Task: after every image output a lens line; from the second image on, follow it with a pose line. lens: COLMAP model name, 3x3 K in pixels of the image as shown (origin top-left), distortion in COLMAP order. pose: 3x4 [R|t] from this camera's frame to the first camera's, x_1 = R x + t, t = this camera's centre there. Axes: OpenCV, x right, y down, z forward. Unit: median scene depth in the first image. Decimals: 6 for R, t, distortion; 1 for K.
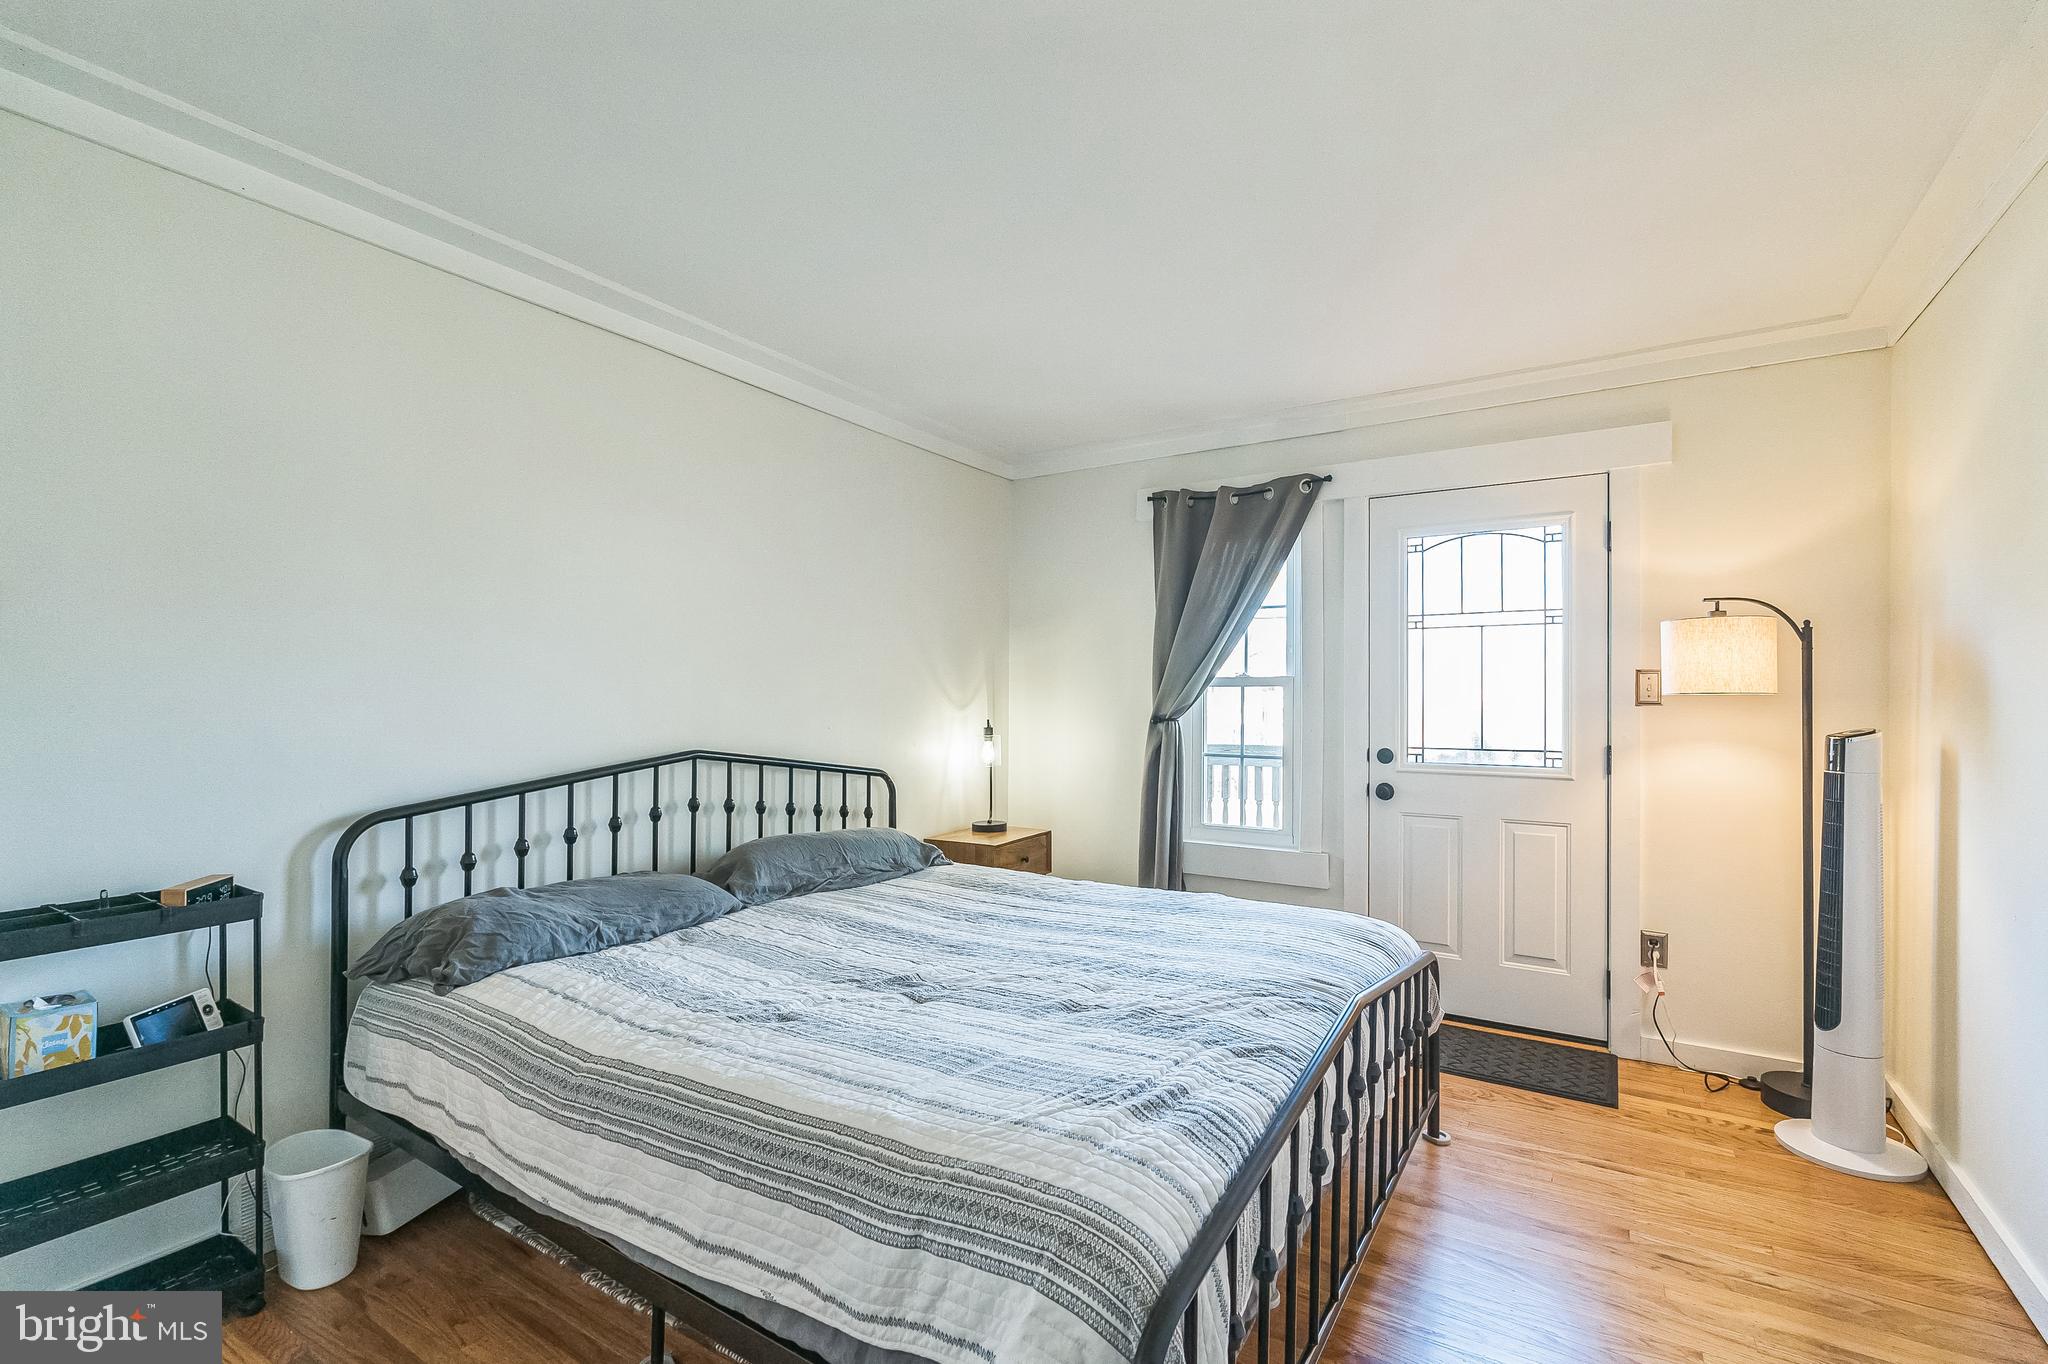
lens RADIAL K [[913.9, 0, 1018.7], [0, 913.9, 683.3], [0, 0, 1]] dist [-0.004446, -0.000243]
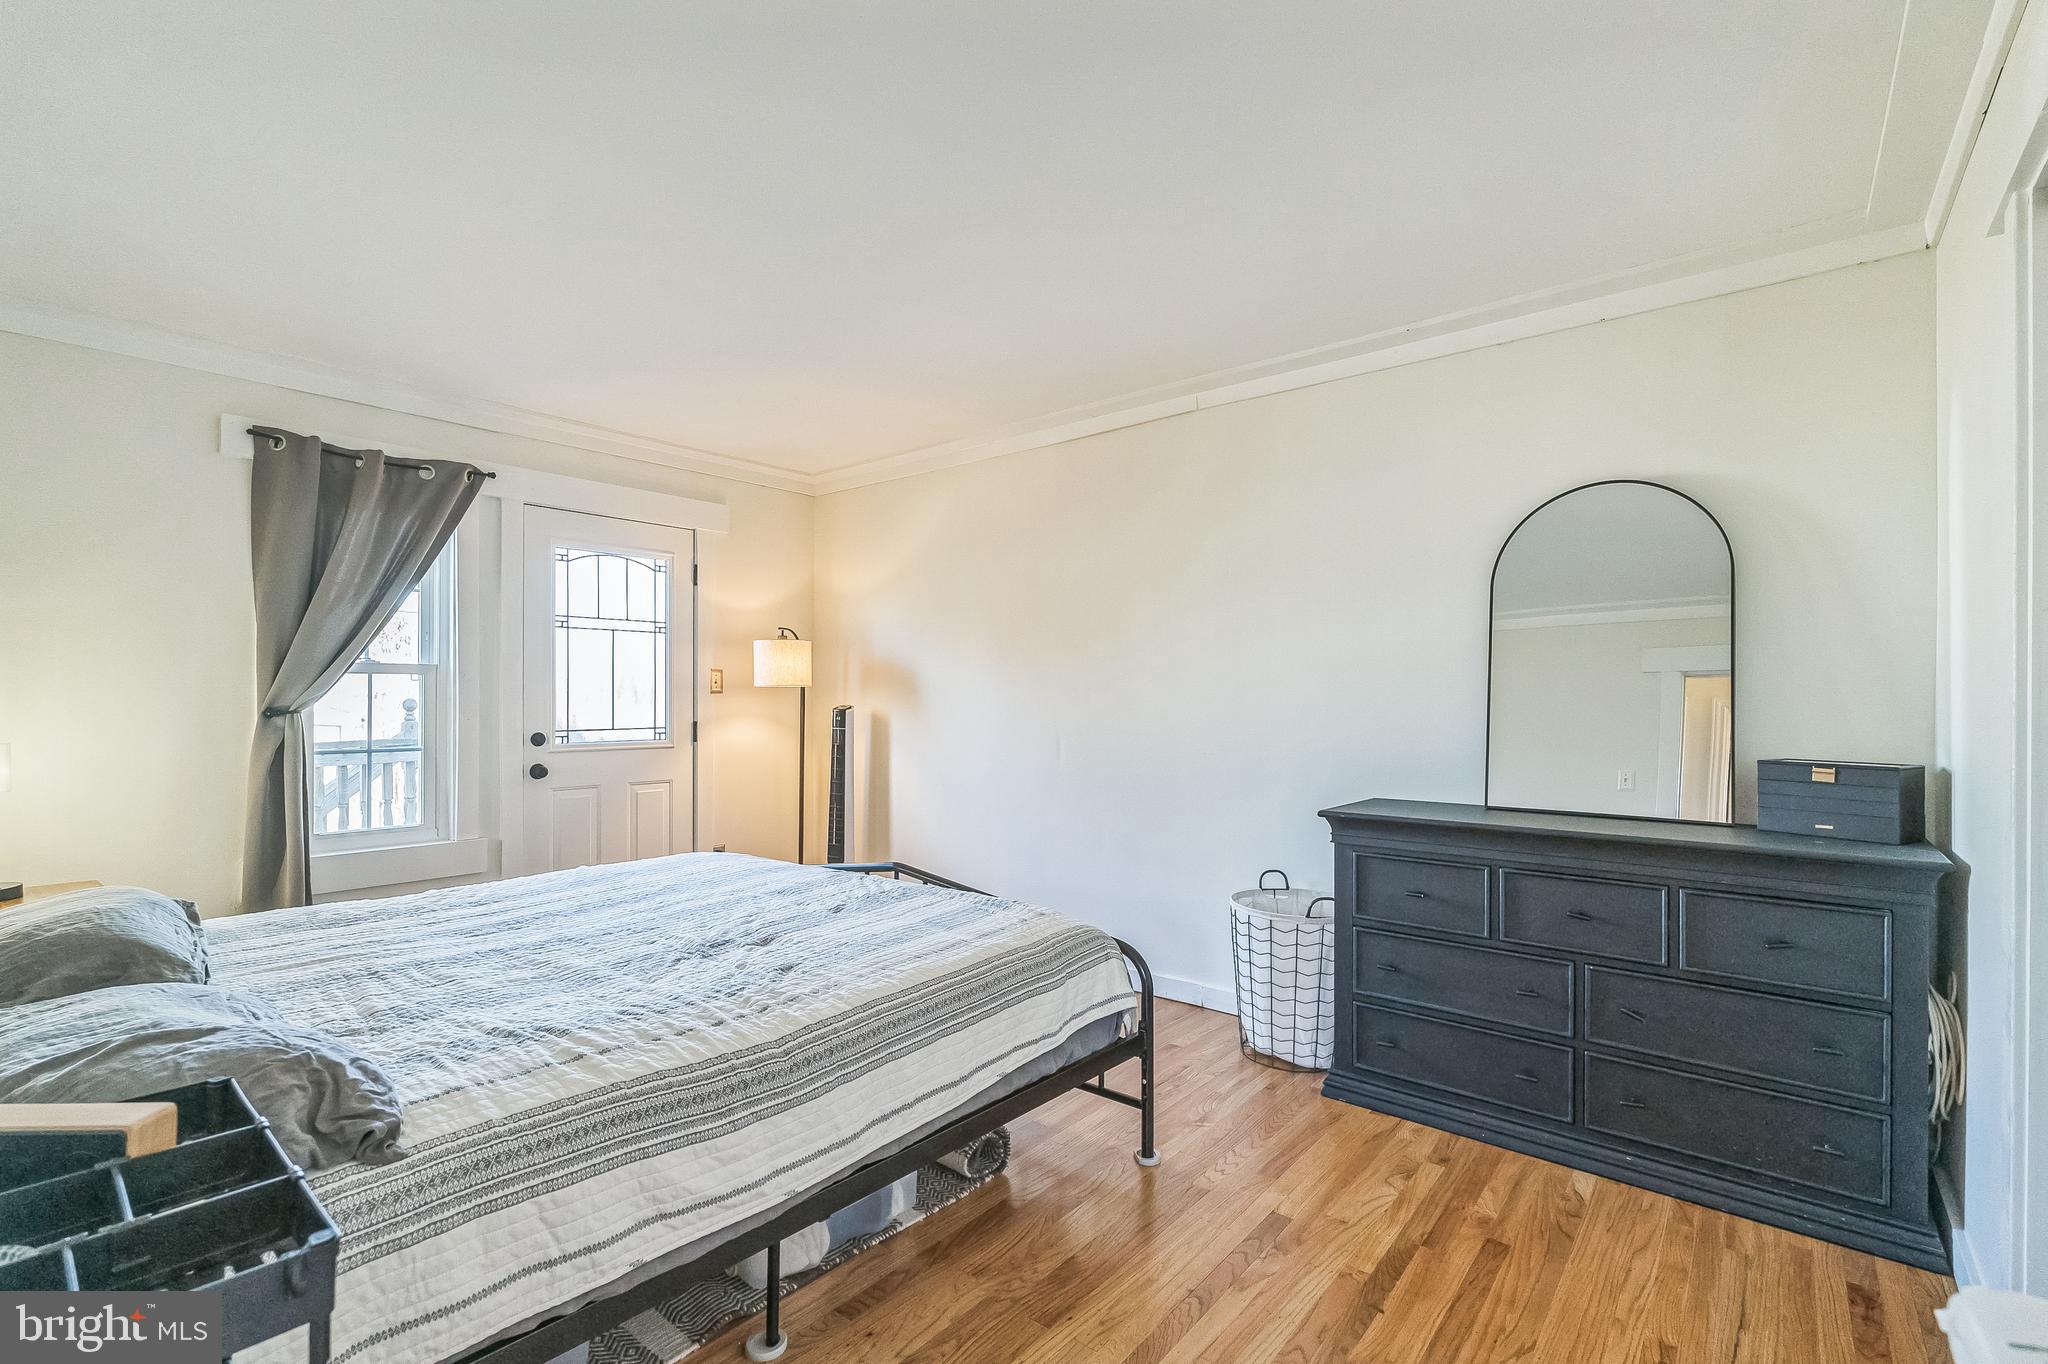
lens RADIAL K [[913.9, 0, 1013.2], [0, 913.9, 694.5], [0, 0, 1]] dist [-0.004446, -0.000243]
pose [[0.139754, -0.000589, 0.990186, -0.627341], [-0.015631, 0.999874, 0.002801, 0.012550], [-0.990063, -0.015869, 0.139727, 0.275608]]
